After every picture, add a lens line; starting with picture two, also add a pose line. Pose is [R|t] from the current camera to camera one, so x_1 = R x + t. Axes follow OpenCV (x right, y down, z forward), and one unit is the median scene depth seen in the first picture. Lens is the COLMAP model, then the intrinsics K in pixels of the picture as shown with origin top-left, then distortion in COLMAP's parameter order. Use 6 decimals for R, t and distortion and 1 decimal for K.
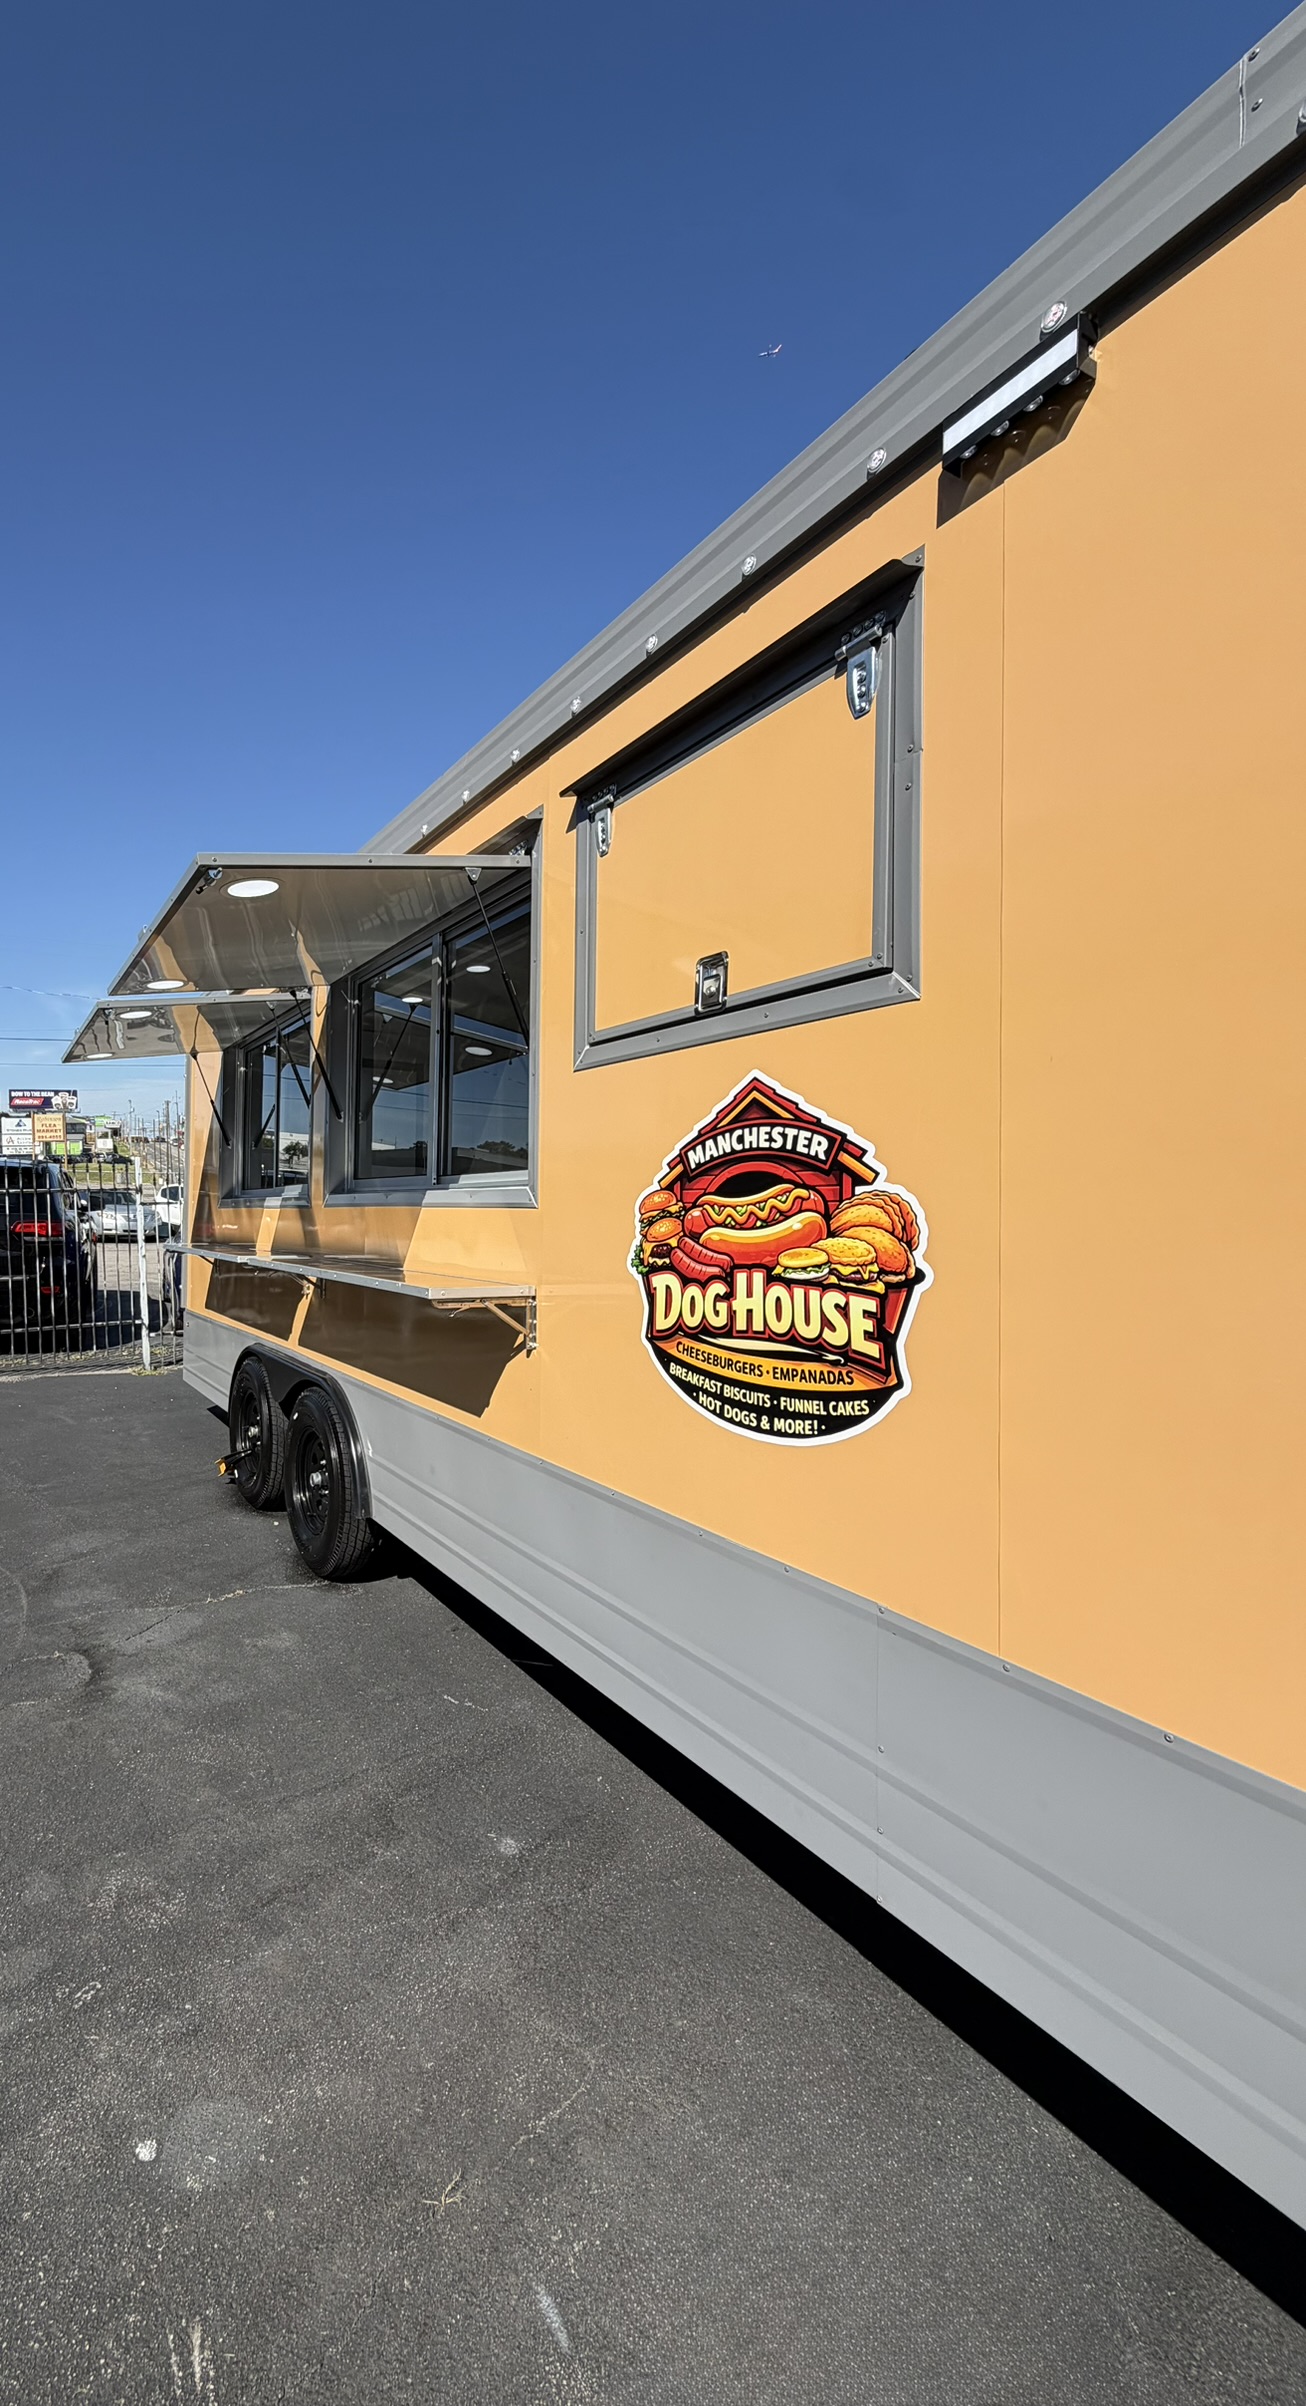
lens RADIAL K [[947.4, 0, 415.1], [0, 947.4, 1203.0], [0, 0, 1]] dist [-0.000709, -0.000211]
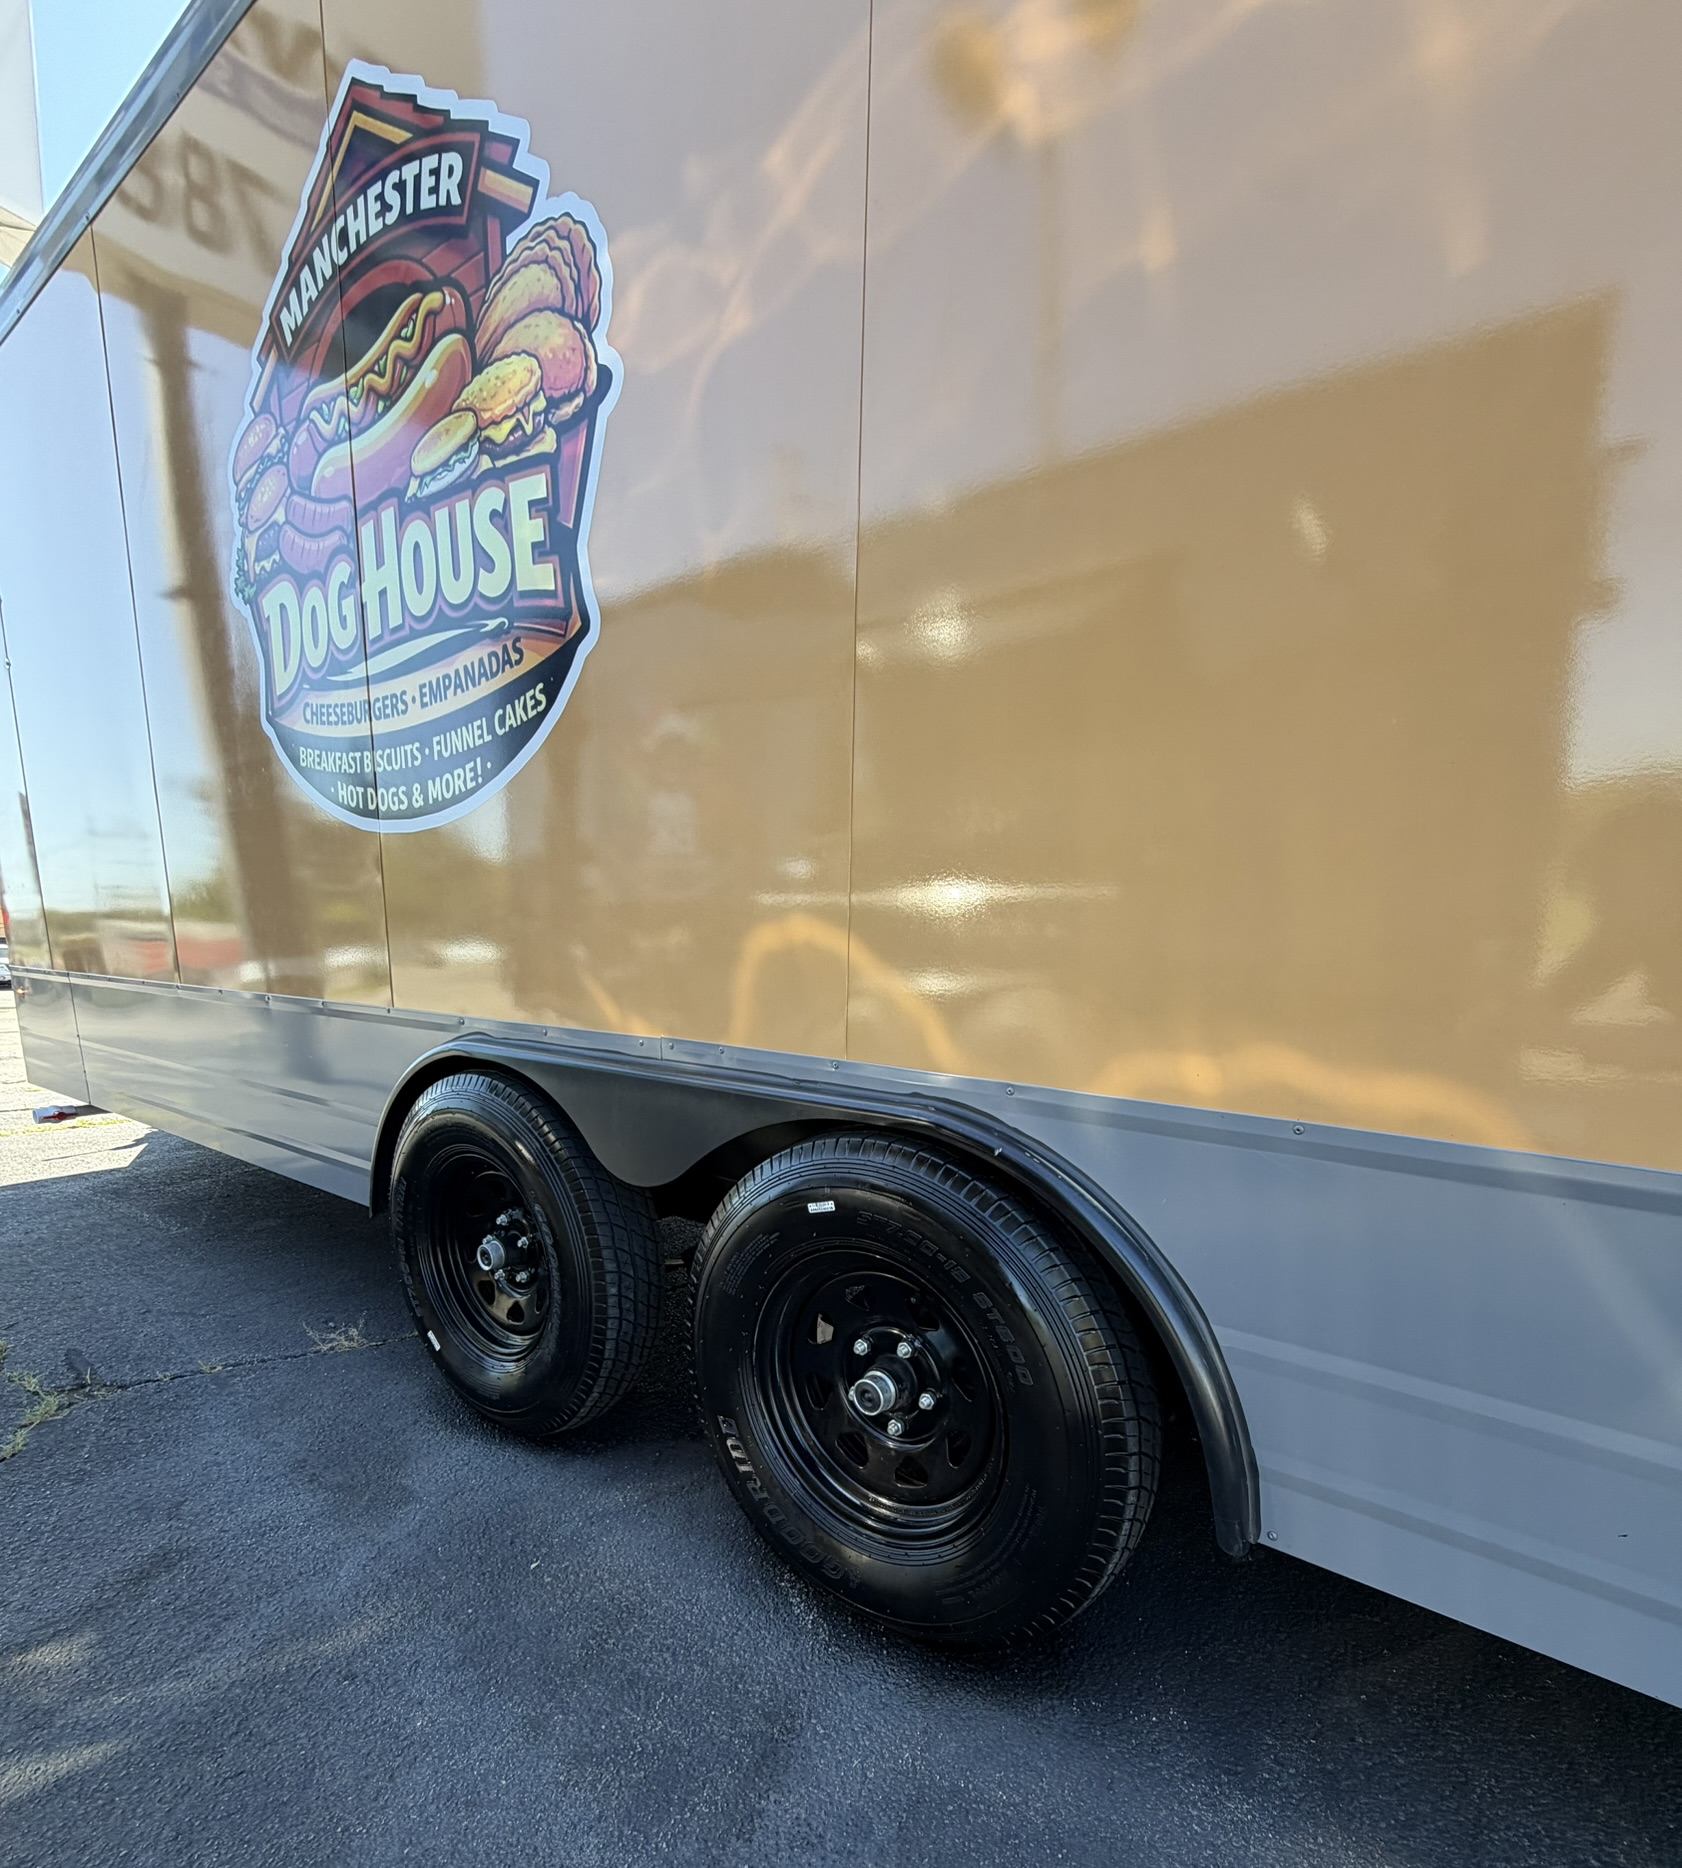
lens RADIAL K [[859.4, 0, 849.1], [0, 859.4, 1106.3], [0, 0, 1]] dist [0.002942, -0.001048]
pose [[0.872271, -0.082720, 0.481977, 0.311749], [-0.020081, 0.978699, 0.204314, 0.287042], [-0.488611, -0.187895, 0.852030, 0.371488]]
